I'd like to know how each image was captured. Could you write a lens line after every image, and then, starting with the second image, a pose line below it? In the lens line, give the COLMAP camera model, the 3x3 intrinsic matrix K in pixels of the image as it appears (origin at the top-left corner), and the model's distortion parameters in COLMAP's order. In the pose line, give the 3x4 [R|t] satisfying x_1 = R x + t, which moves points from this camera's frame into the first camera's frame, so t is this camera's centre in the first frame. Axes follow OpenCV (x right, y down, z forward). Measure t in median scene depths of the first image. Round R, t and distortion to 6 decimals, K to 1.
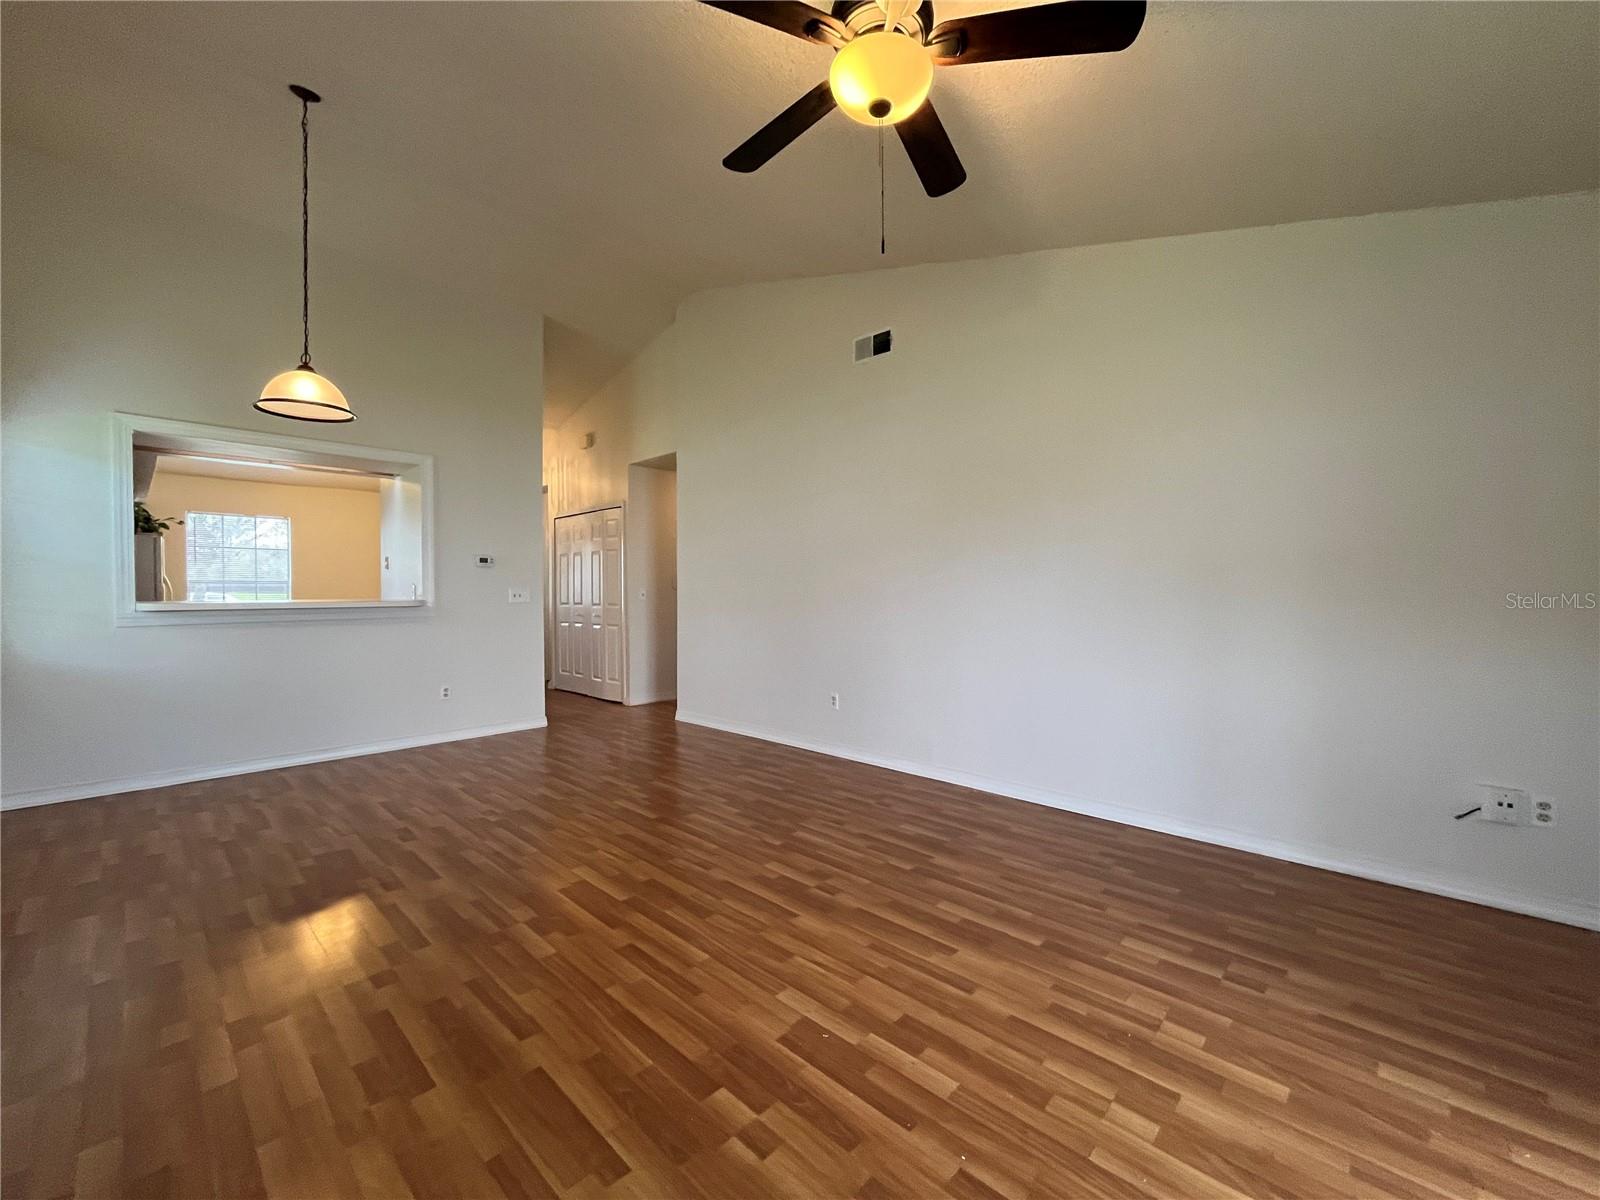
lens RADIAL K [[651.6, 0, 800.8], [0, 651.6, 597.2], [0, 0, 1]] dist [-0.002280, 0.000179]
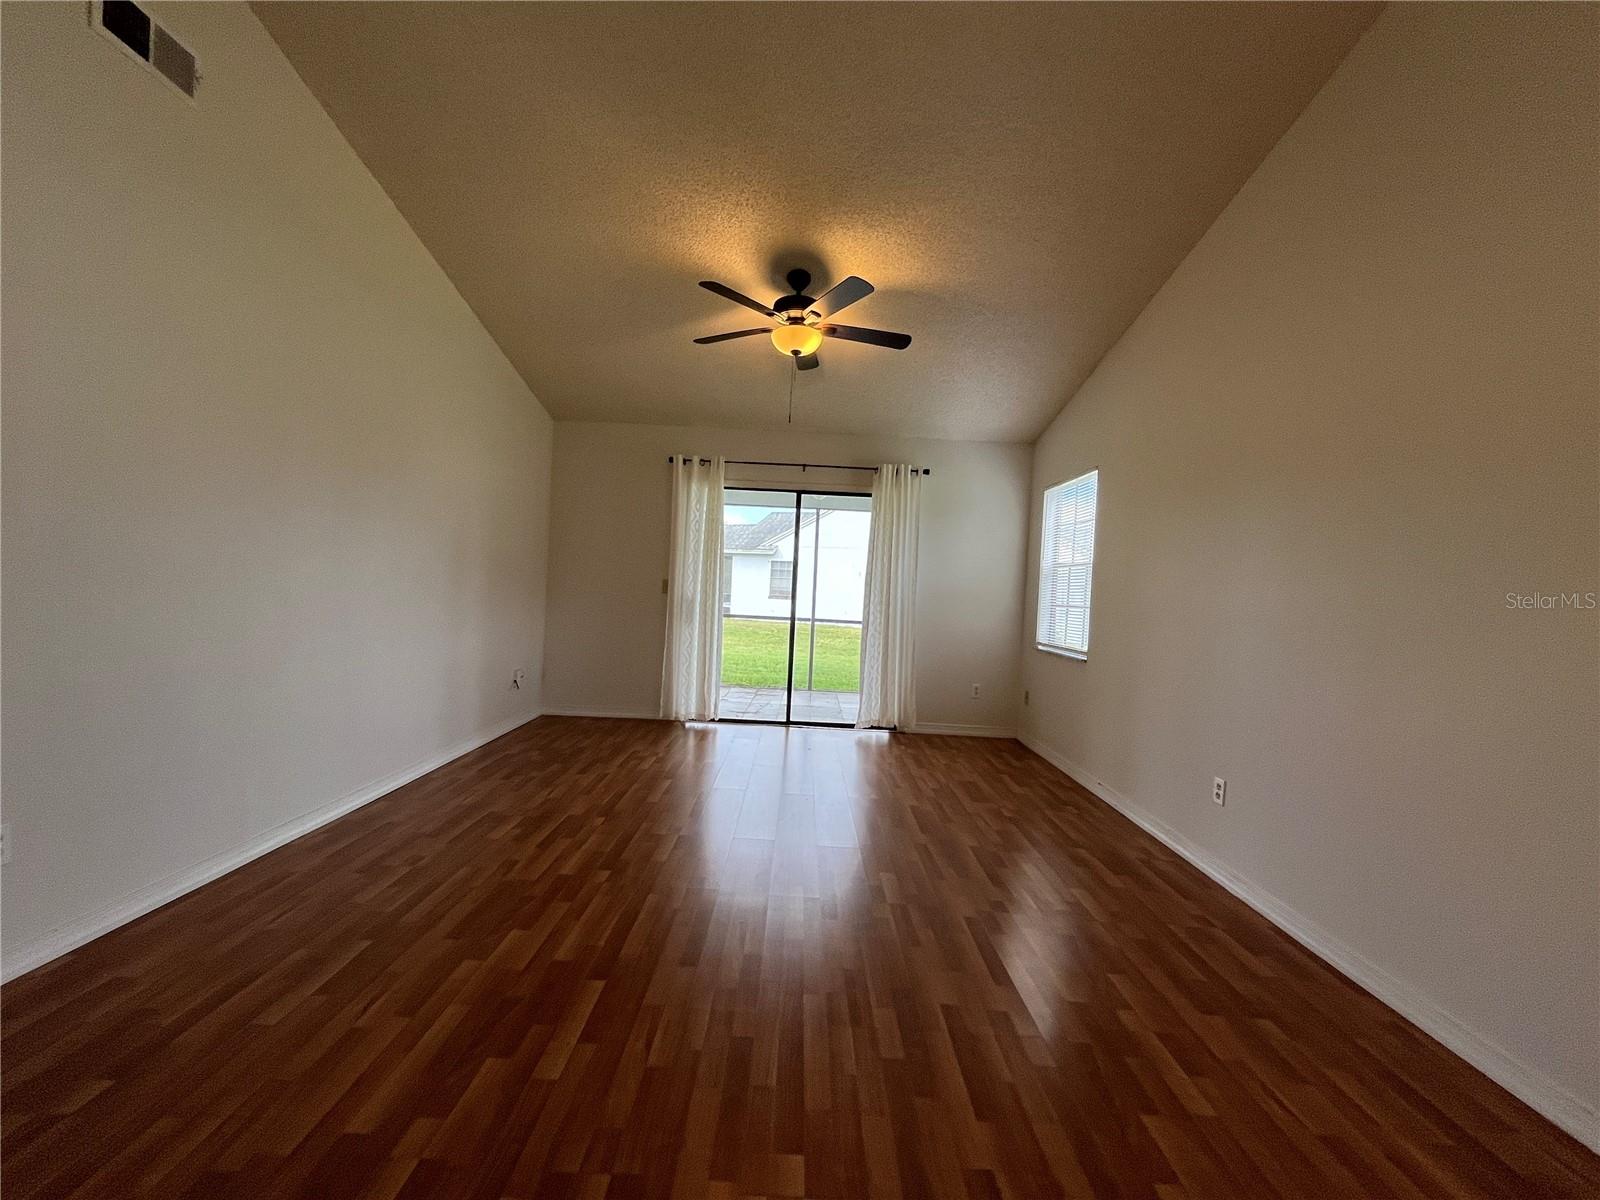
lens RADIAL K [[651.6, 0, 799.9], [0, 651.6, 599.6], [0, 0, 1]] dist [-0.002280, 0.000179]
pose [[-0.689052, -0.049154, 0.723043, -0.770831], [-0.042081, 0.998728, 0.027793, -0.020841], [-0.723489, -0.011276, -0.690244, 1.319540]]
